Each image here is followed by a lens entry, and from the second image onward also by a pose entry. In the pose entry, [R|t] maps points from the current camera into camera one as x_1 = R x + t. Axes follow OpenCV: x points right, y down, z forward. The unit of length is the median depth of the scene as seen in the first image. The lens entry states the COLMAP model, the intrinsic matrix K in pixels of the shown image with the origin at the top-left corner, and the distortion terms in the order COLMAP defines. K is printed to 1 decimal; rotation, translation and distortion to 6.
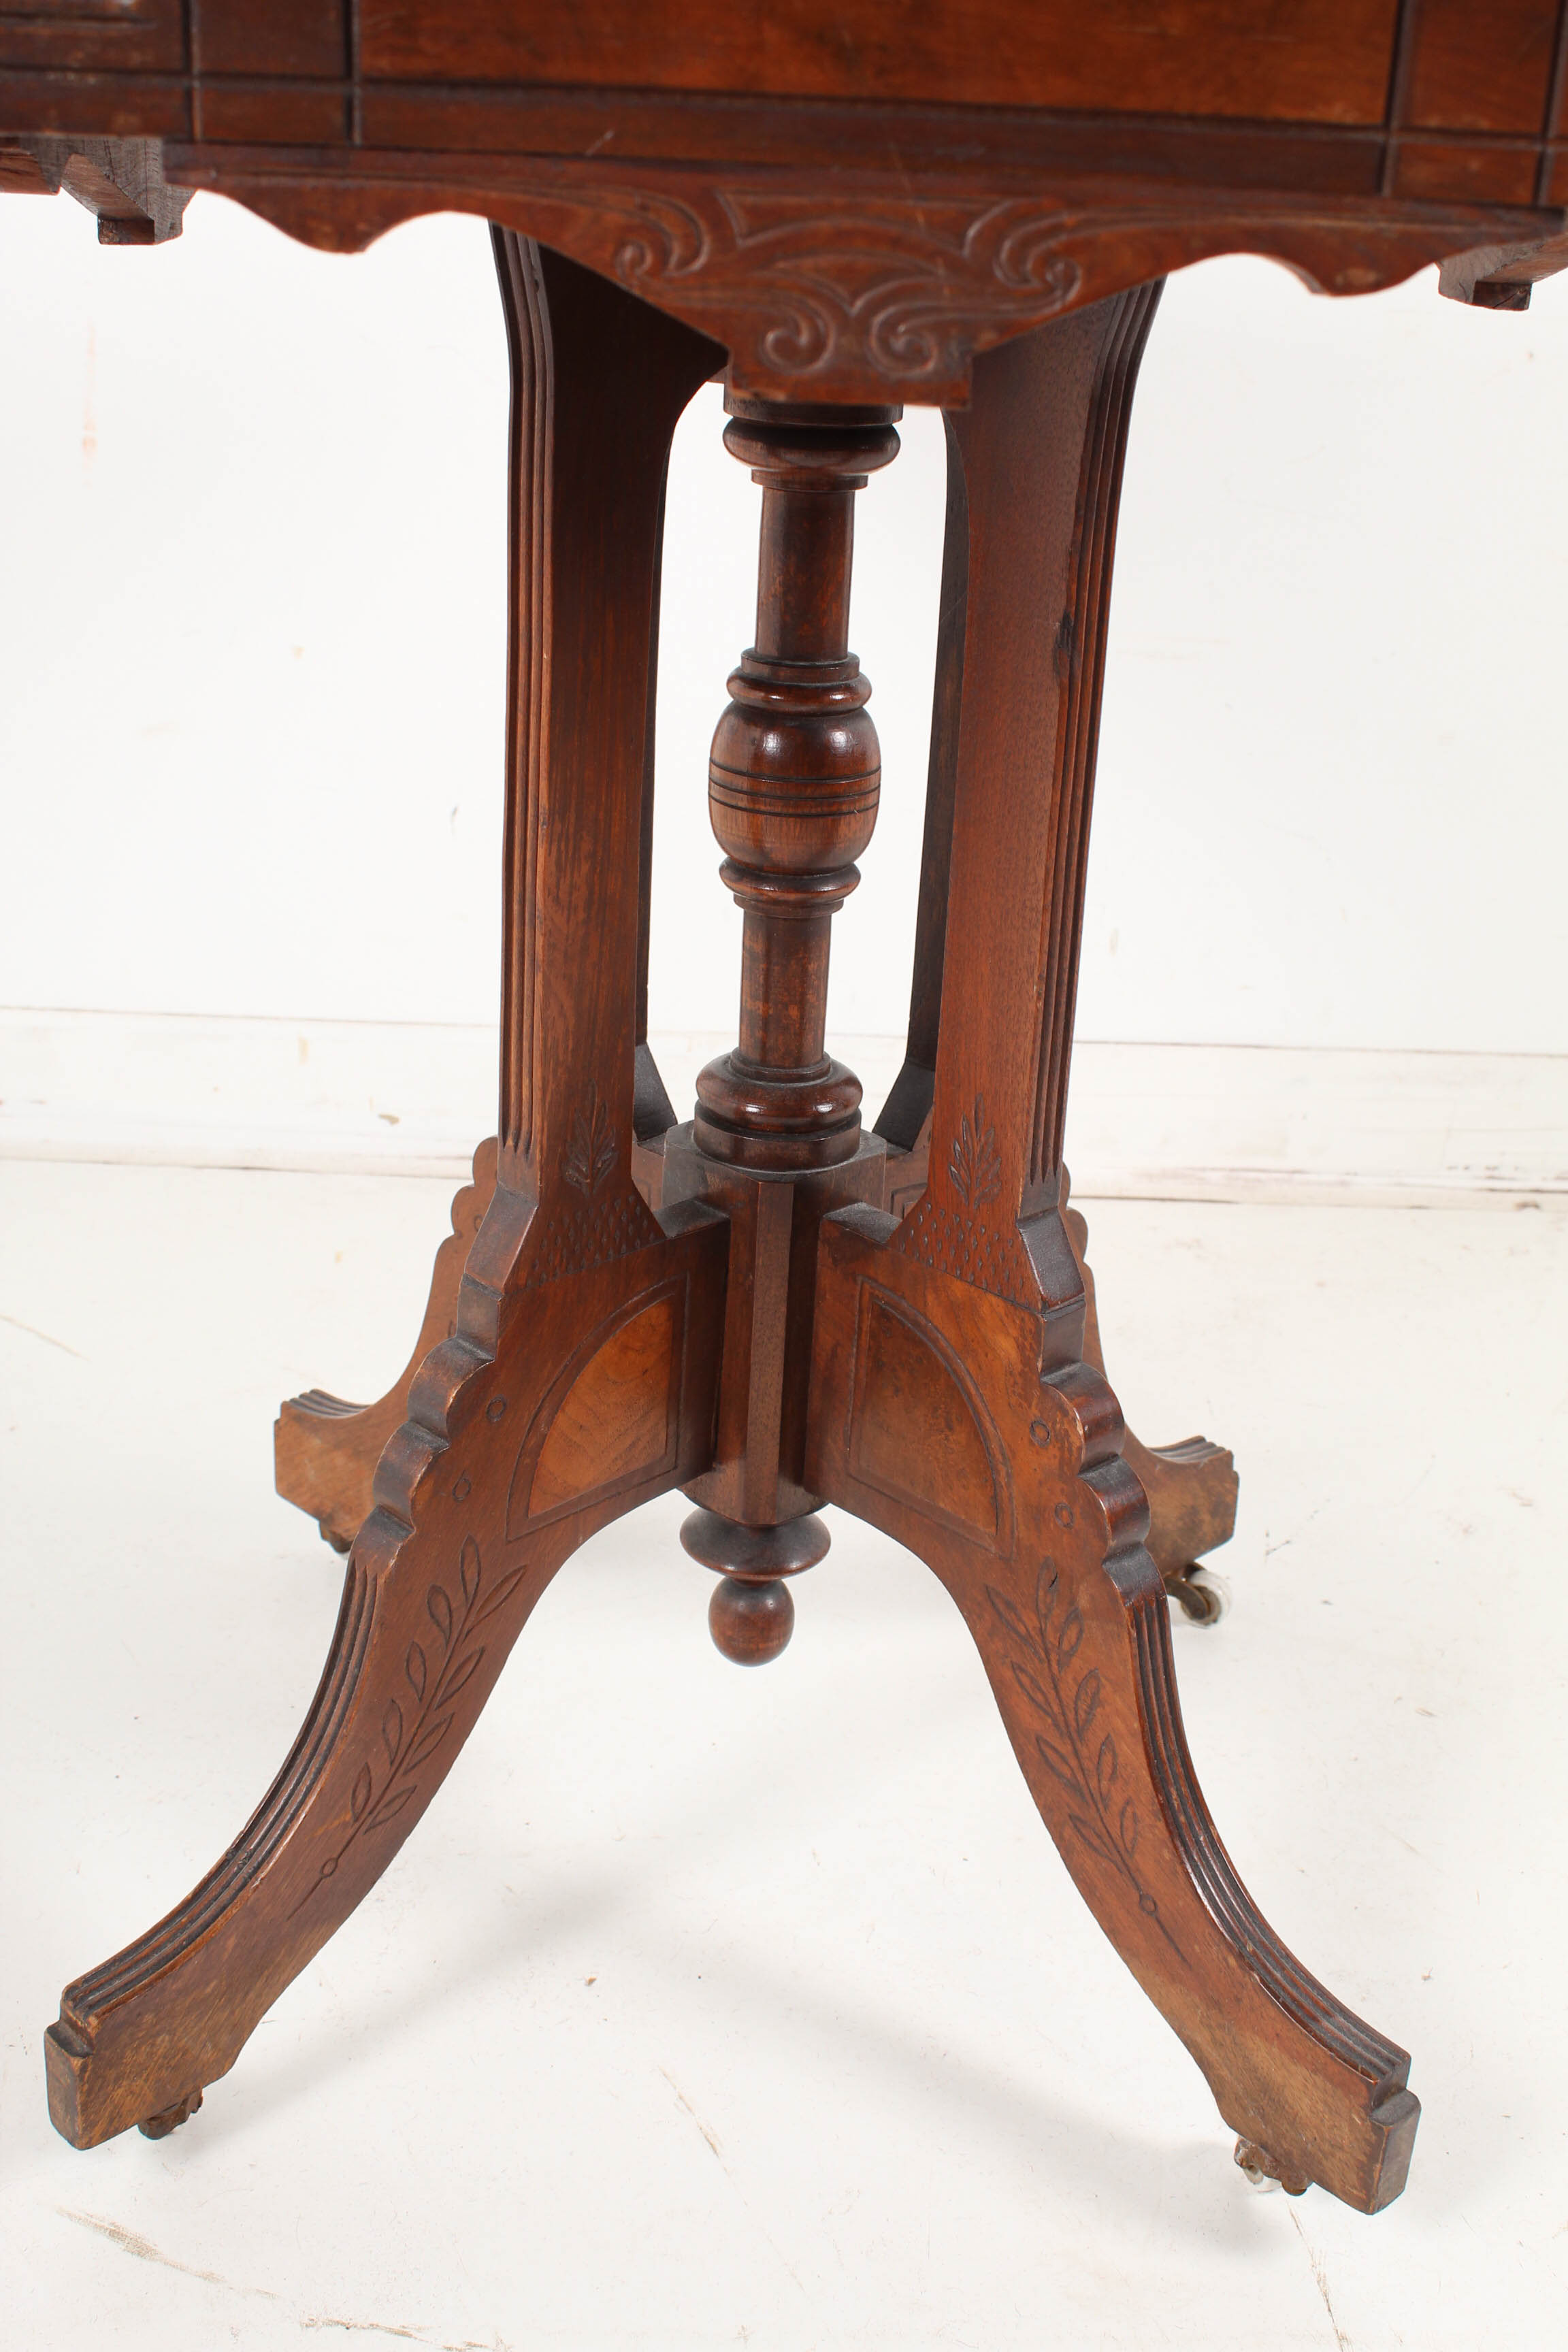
lens RADIAL K [[2768.3, 0, 768.1], [0, 2768.3, 1173.0], [0, 0, 1]] dist [-0.084615, 0.000000]
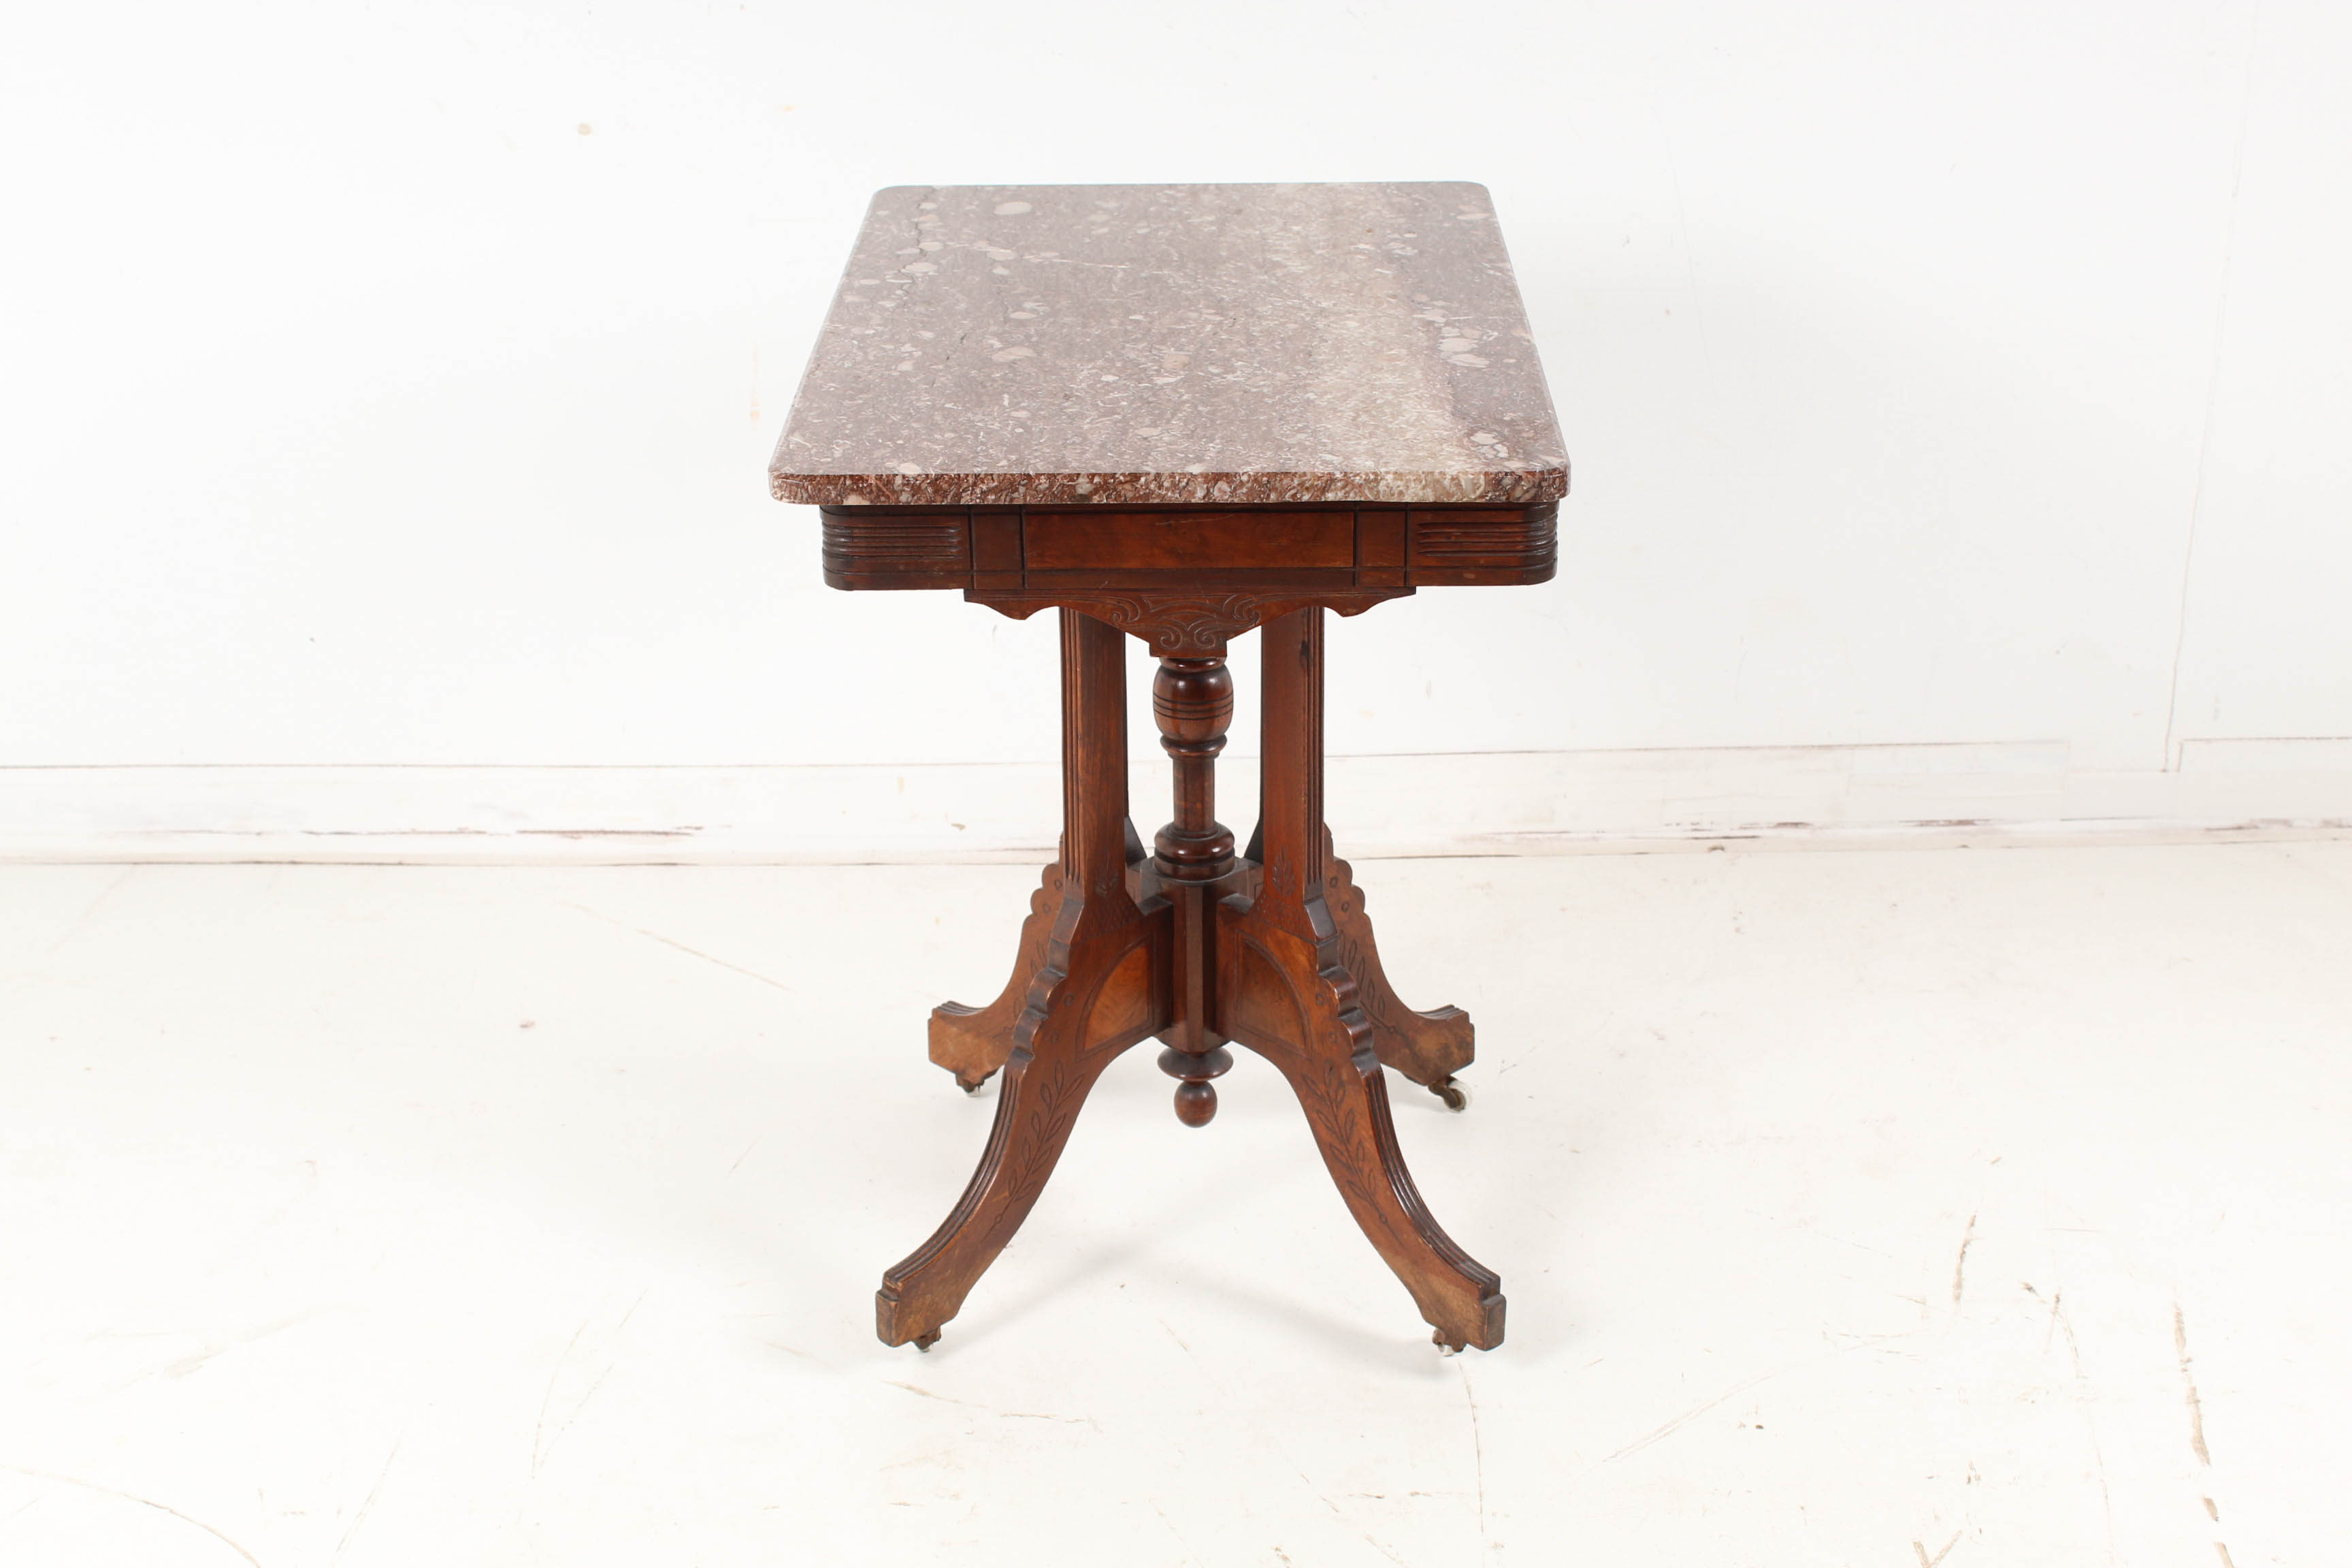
lens RADIAL K [[3535.6, 0, 1195.7], [0, 3535.6, 778.6], [0, 0, 1]] dist [-0.046557, 0.000000]
pose [[0.998635, -0.046758, -0.023258, 0.072789], [0.046976, 0.998857, 0.008883, -0.105983], [0.022816, -0.009964, 0.999690, -1.741715]]
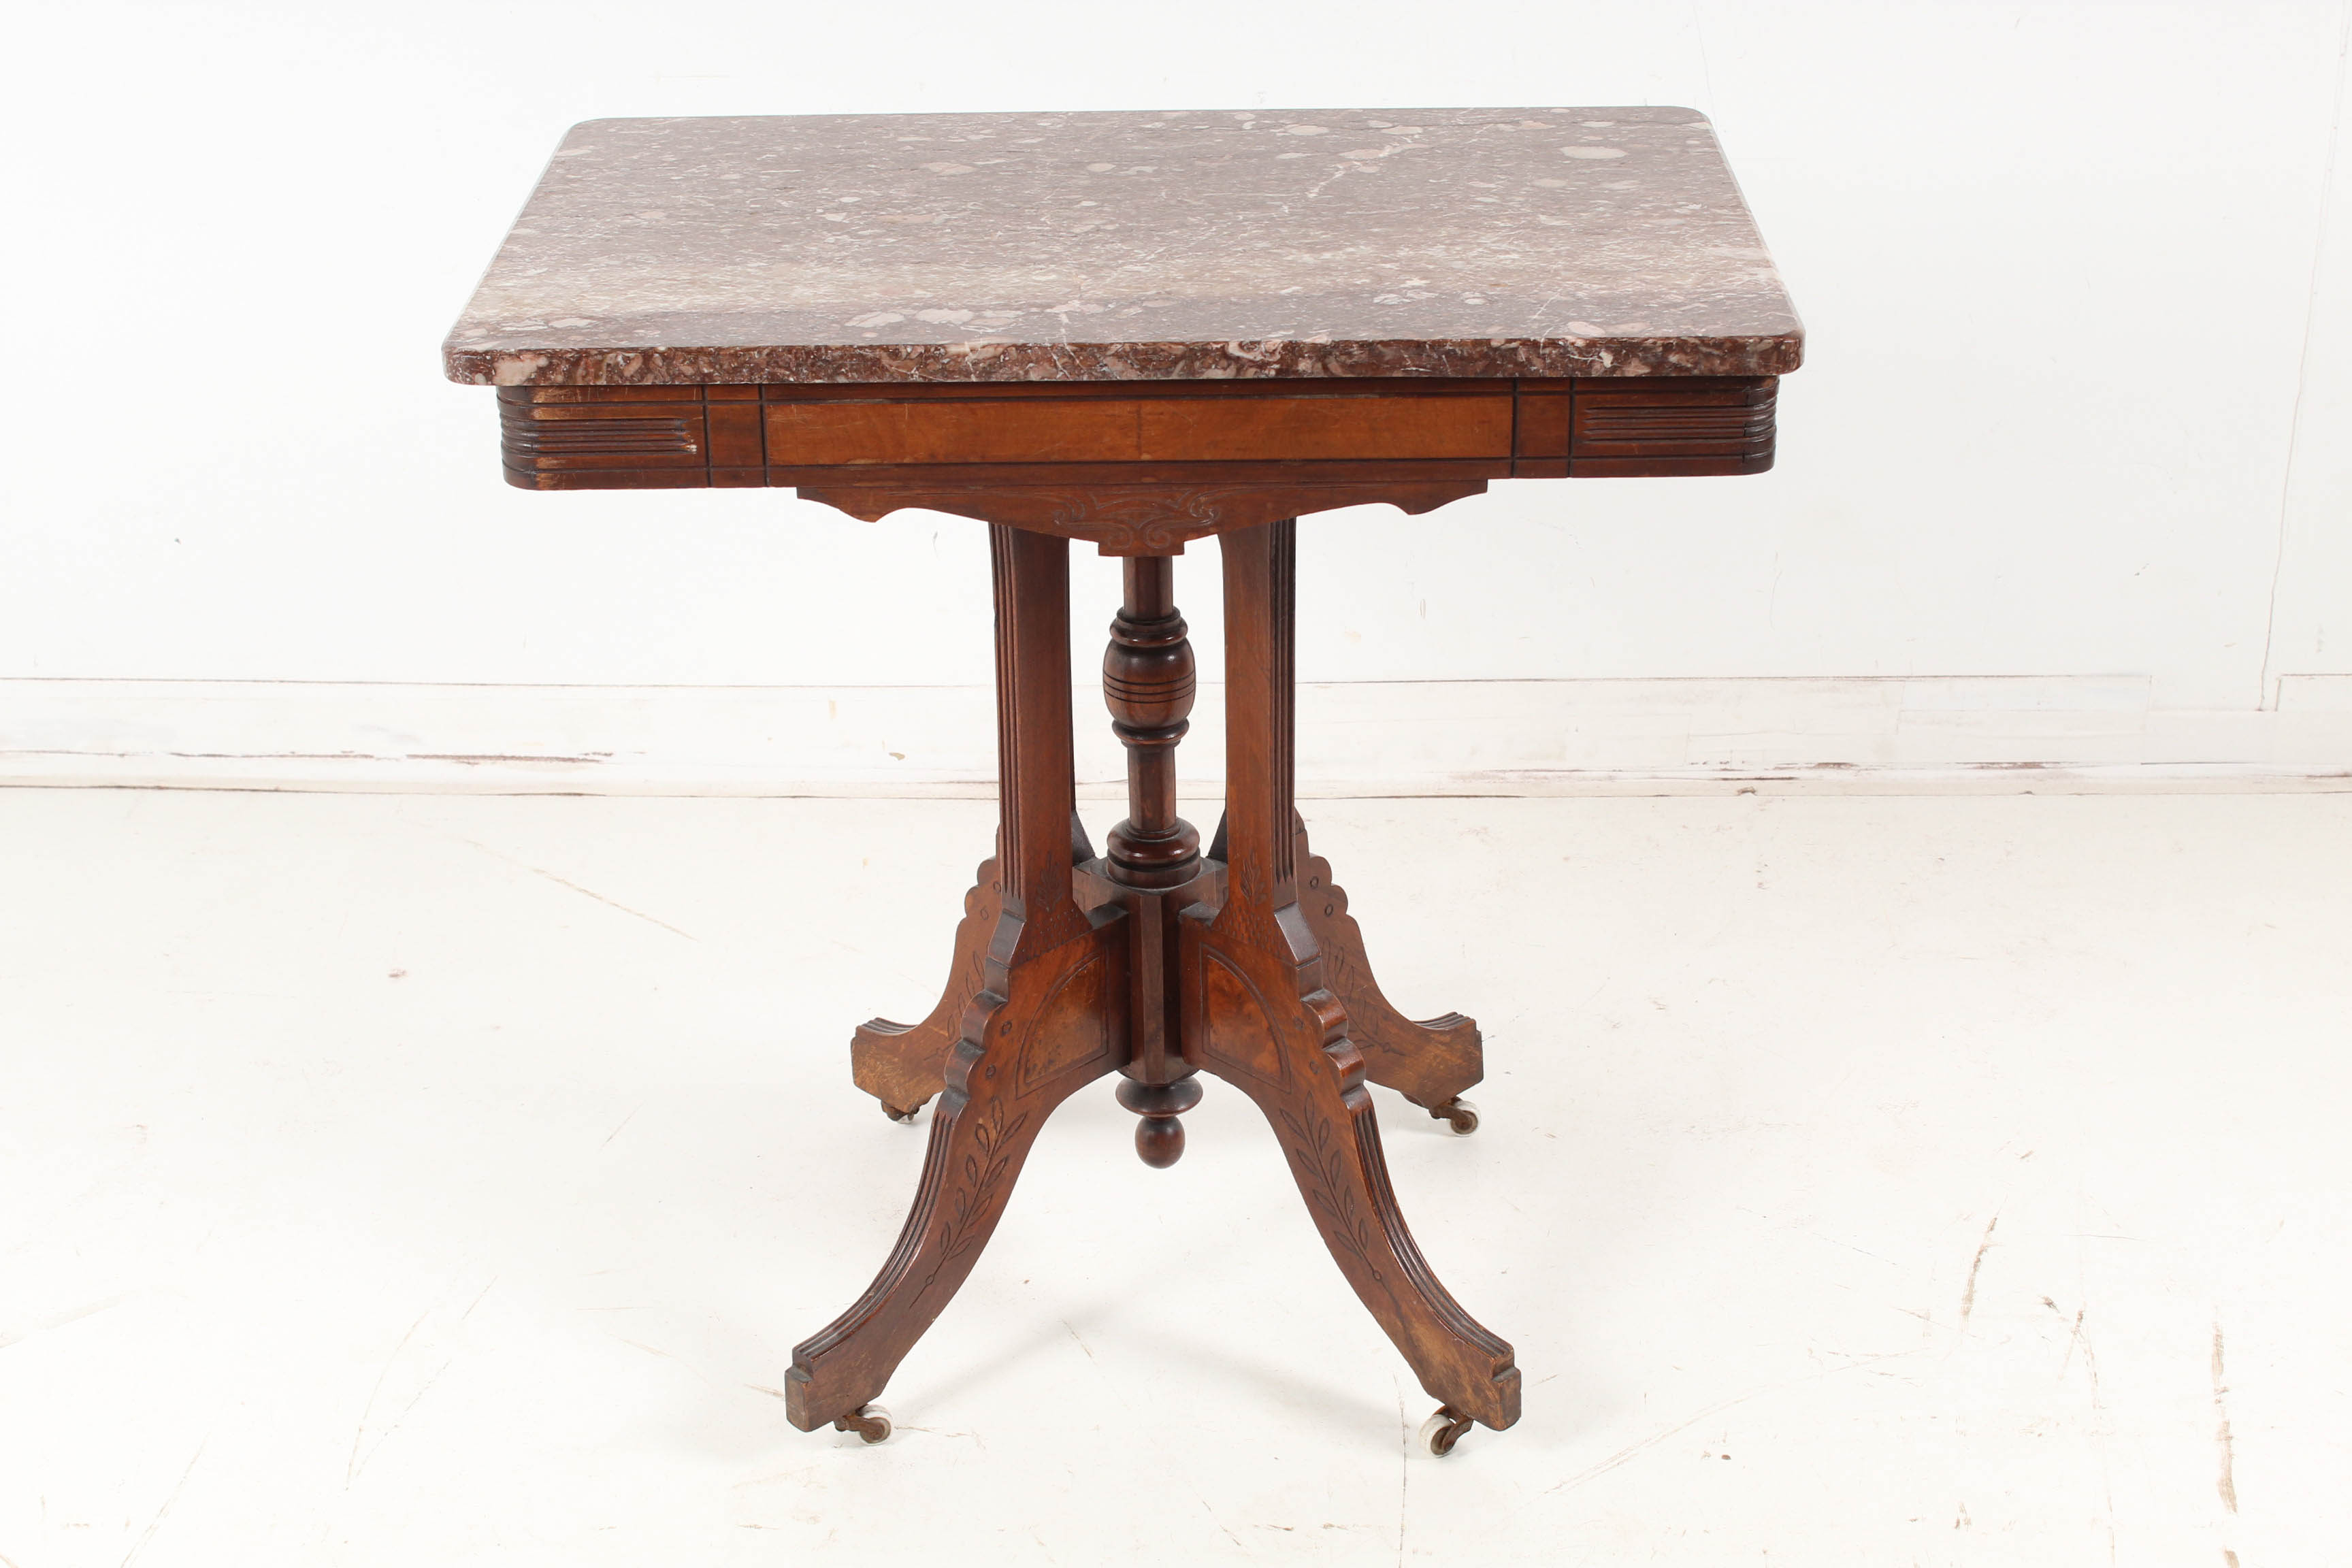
lens RADIAL K [[3853.5, 0, 1182.3], [0, 3853.5, 795.9], [0, 0, 1]] dist [-0.046315, 0.000000]
pose [[-0.000489, 0.385102, -0.922874, 2.426127], [-0.371020, 0.856934, 0.357783, -1.008058], [0.928625, 0.342580, 0.142462, 0.691723]]
